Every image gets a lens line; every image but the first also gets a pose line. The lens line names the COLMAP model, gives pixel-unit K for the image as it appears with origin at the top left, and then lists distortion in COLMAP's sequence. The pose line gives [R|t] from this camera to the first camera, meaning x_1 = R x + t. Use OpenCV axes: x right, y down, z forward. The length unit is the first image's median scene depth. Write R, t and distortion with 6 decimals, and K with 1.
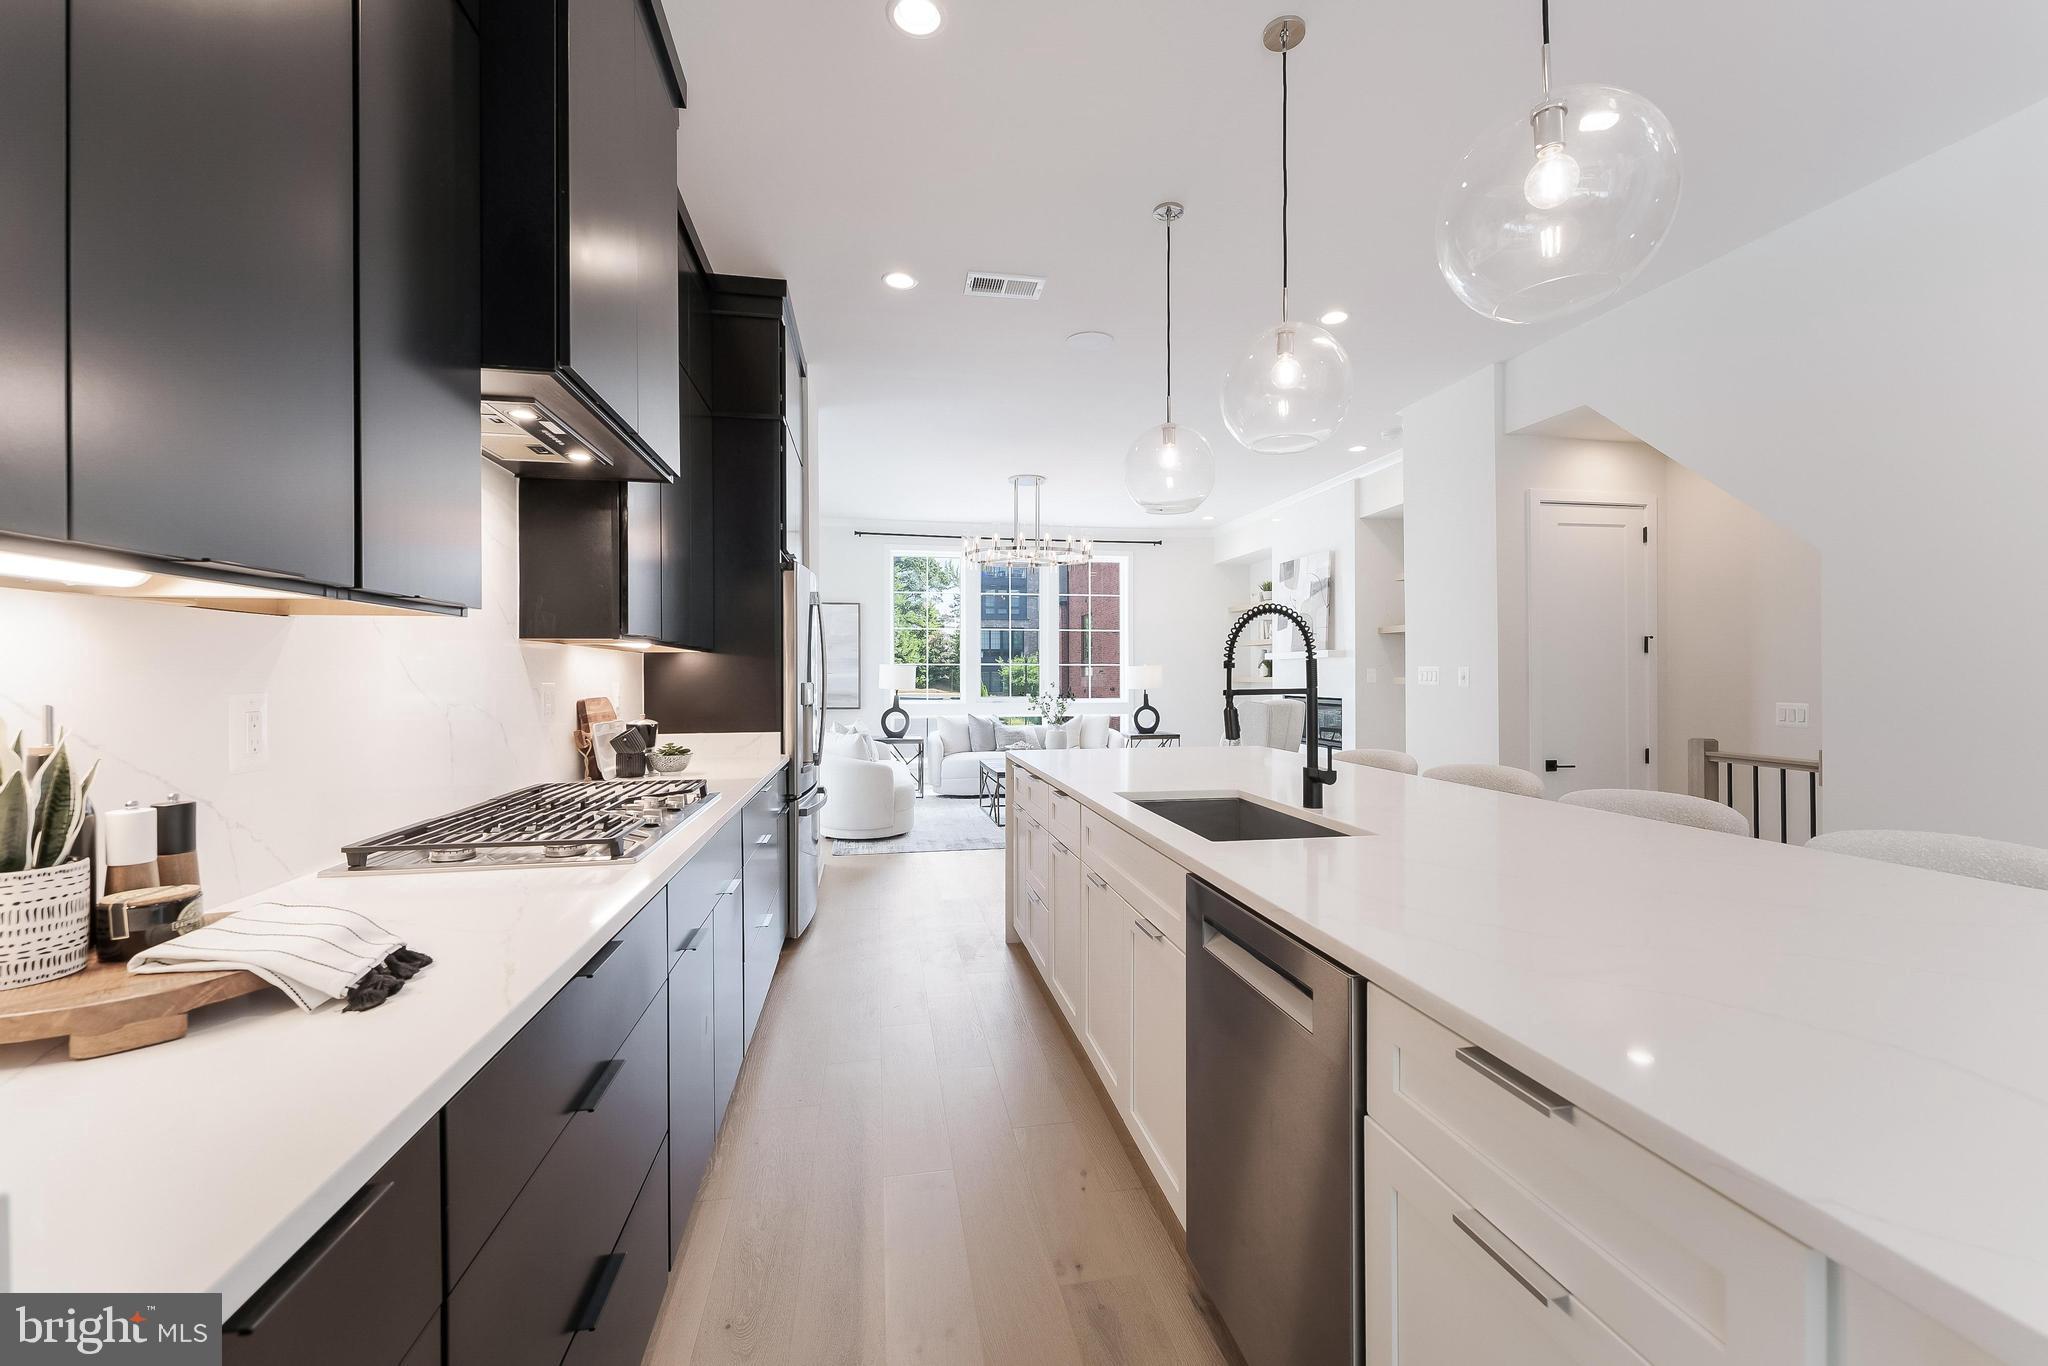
lens RADIAL K [[834.7, 0, 1026.1], [0, 834.7, 677.9], [0, 0, 1]] dist [-0.001097, 0.000137]
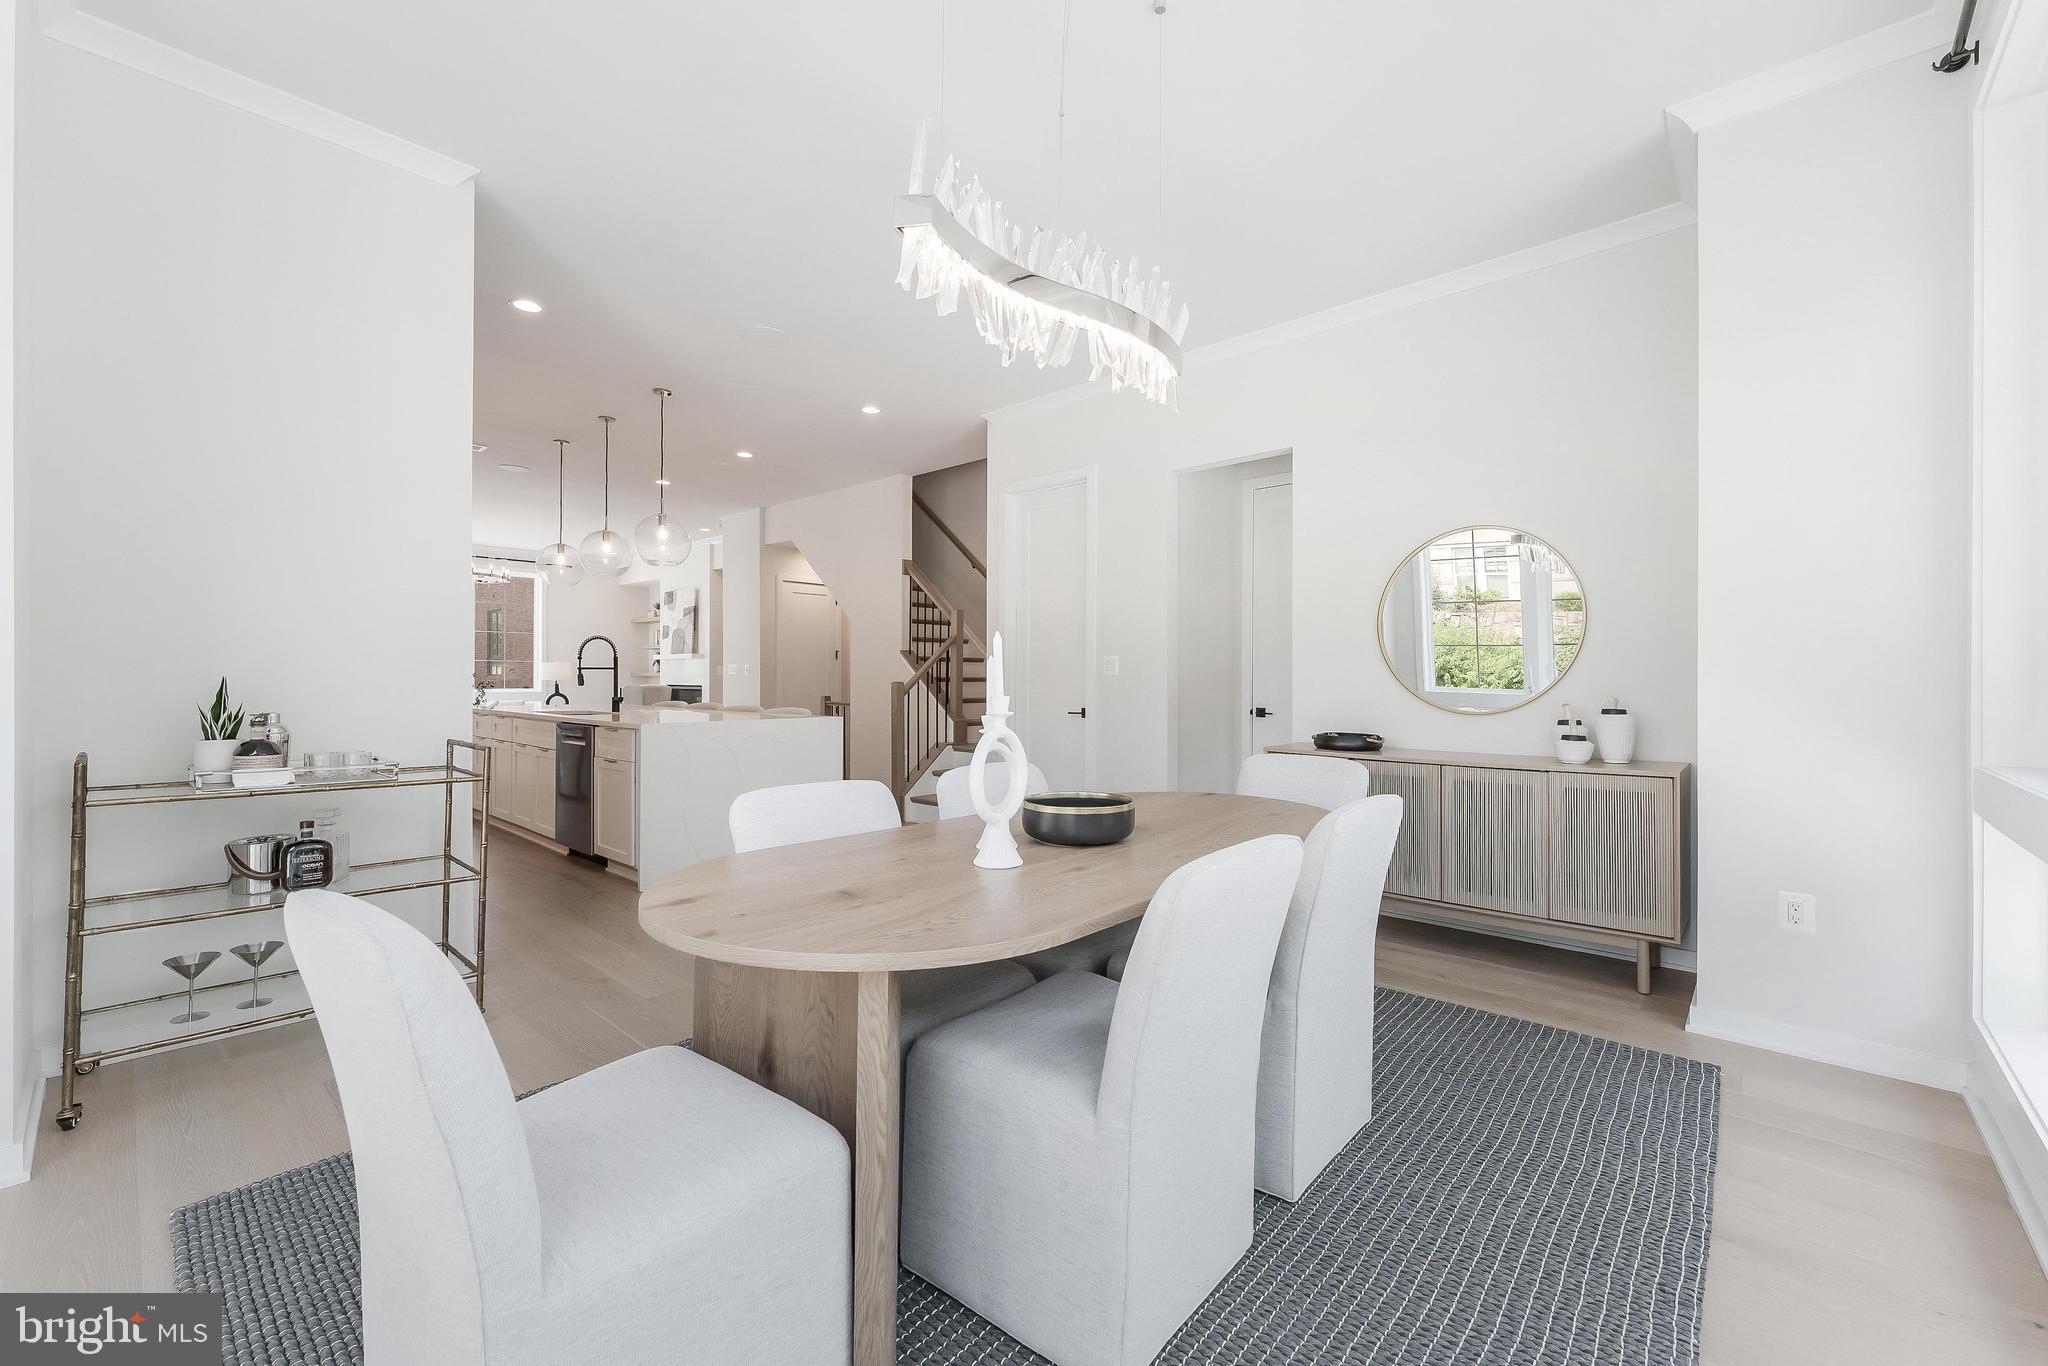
lens RADIAL K [[834.7, 0, 1042.4], [0, 834.7, 678.2], [0, 0, 1]] dist [-0.001097, 0.000137]
pose [[0.790771, 0.007477, 0.612067, -0.062742], [-0.005384, 0.999972, -0.005259, 0.015491], [-0.612089, 0.000863, 0.790788, -0.571912]]
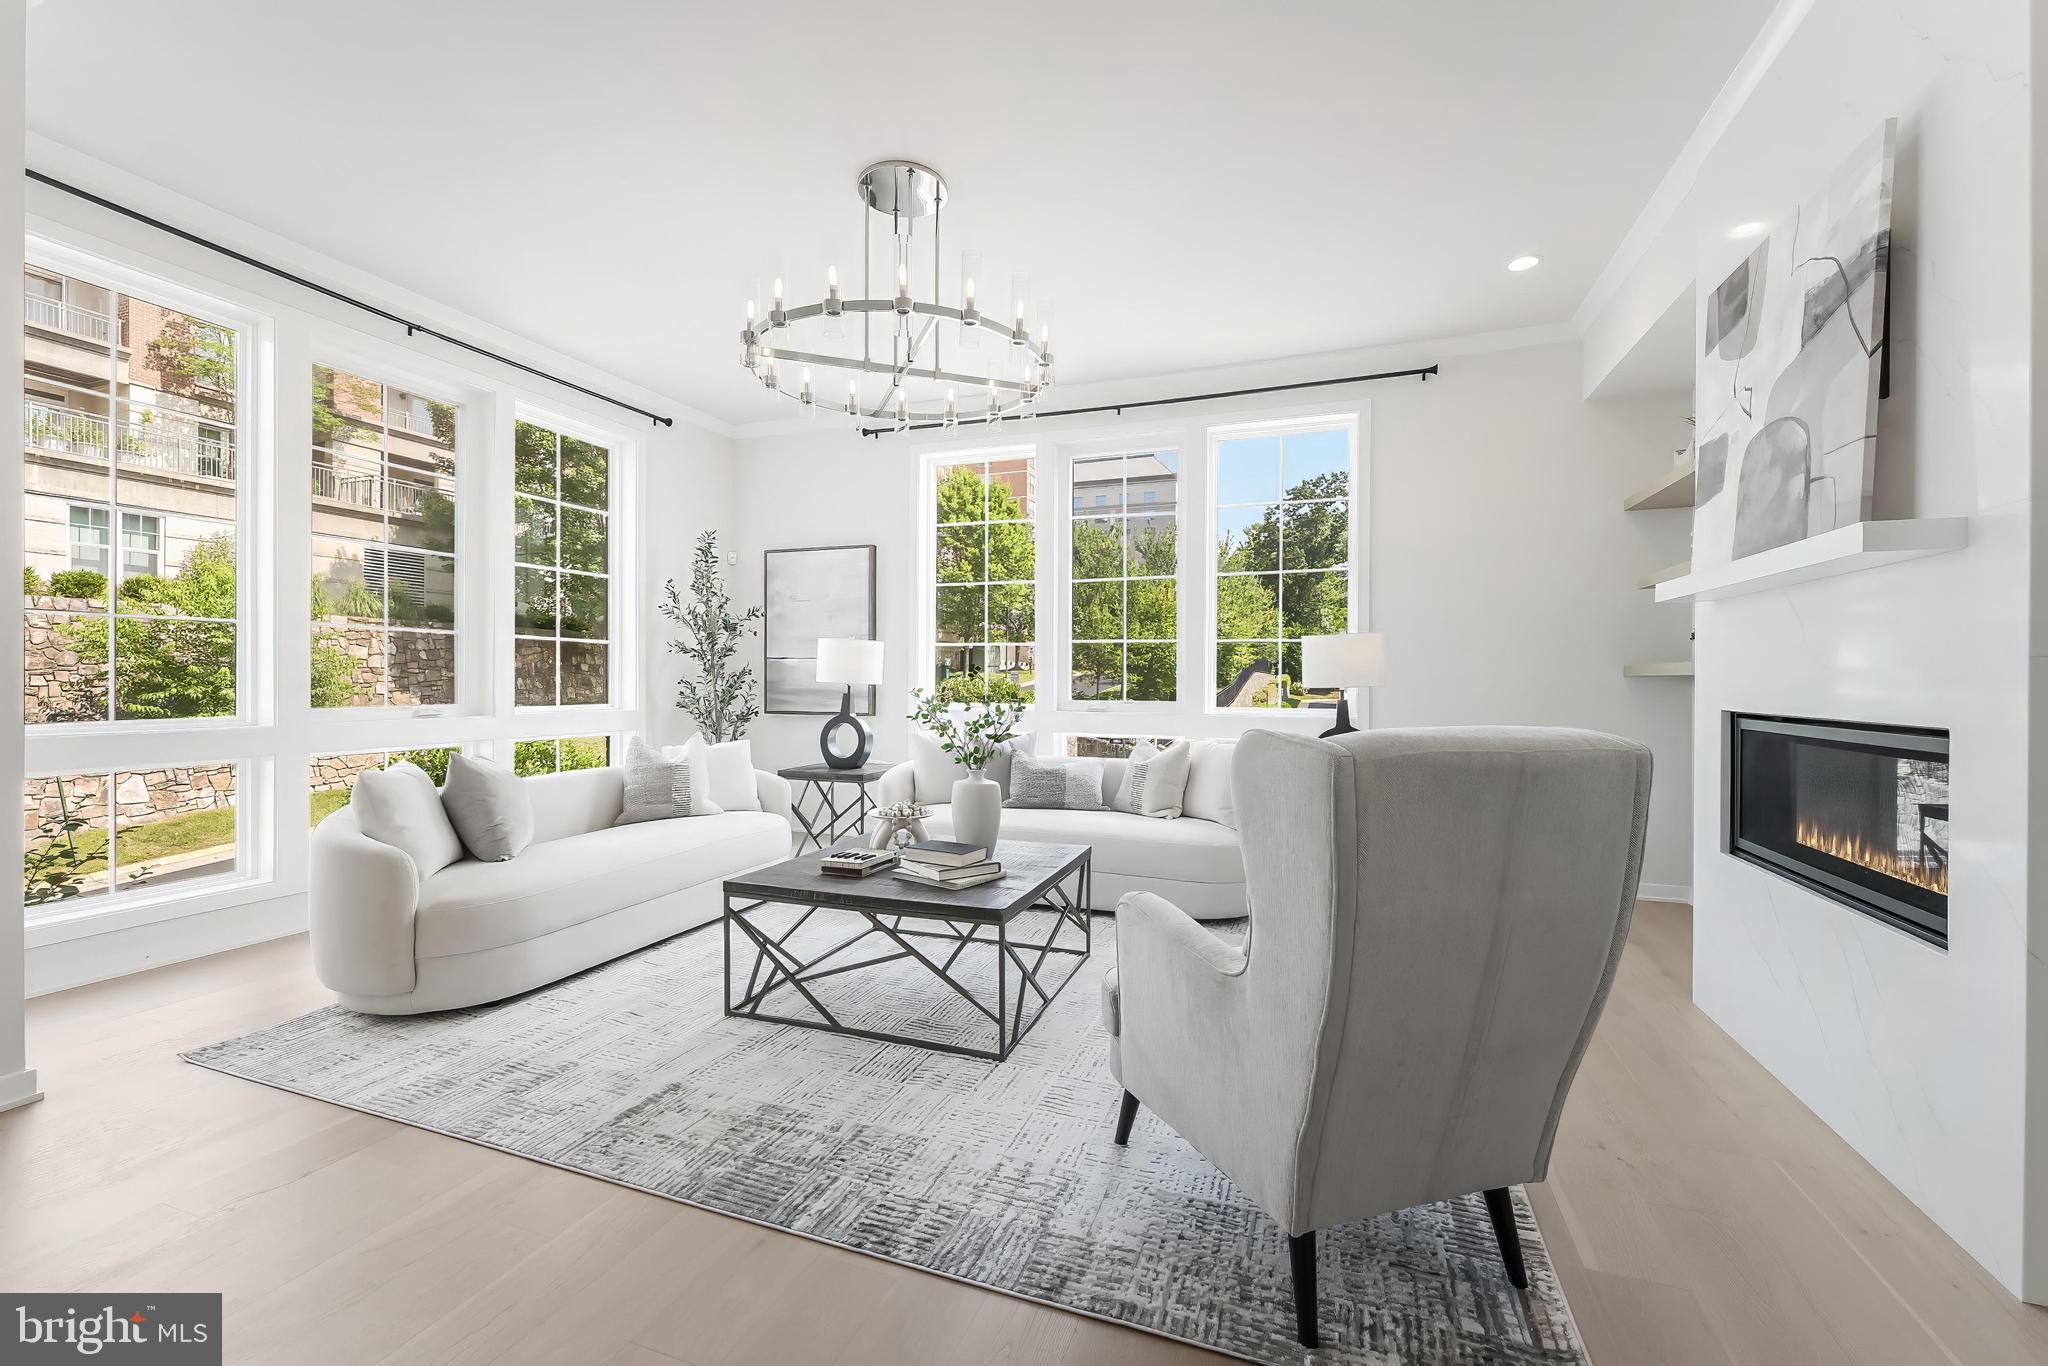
lens RADIAL K [[834.7, 0, 1030.8], [0, 834.7, 679.4], [0, 0, 1]] dist [-0.001097, 0.000137]
pose [[0.861751, 0.004204, -0.507315, 0.263517], [-0.004092, 0.999991, 0.001334, 0.011398], [0.507315, 0.000926, 0.861760, 0.640325]]
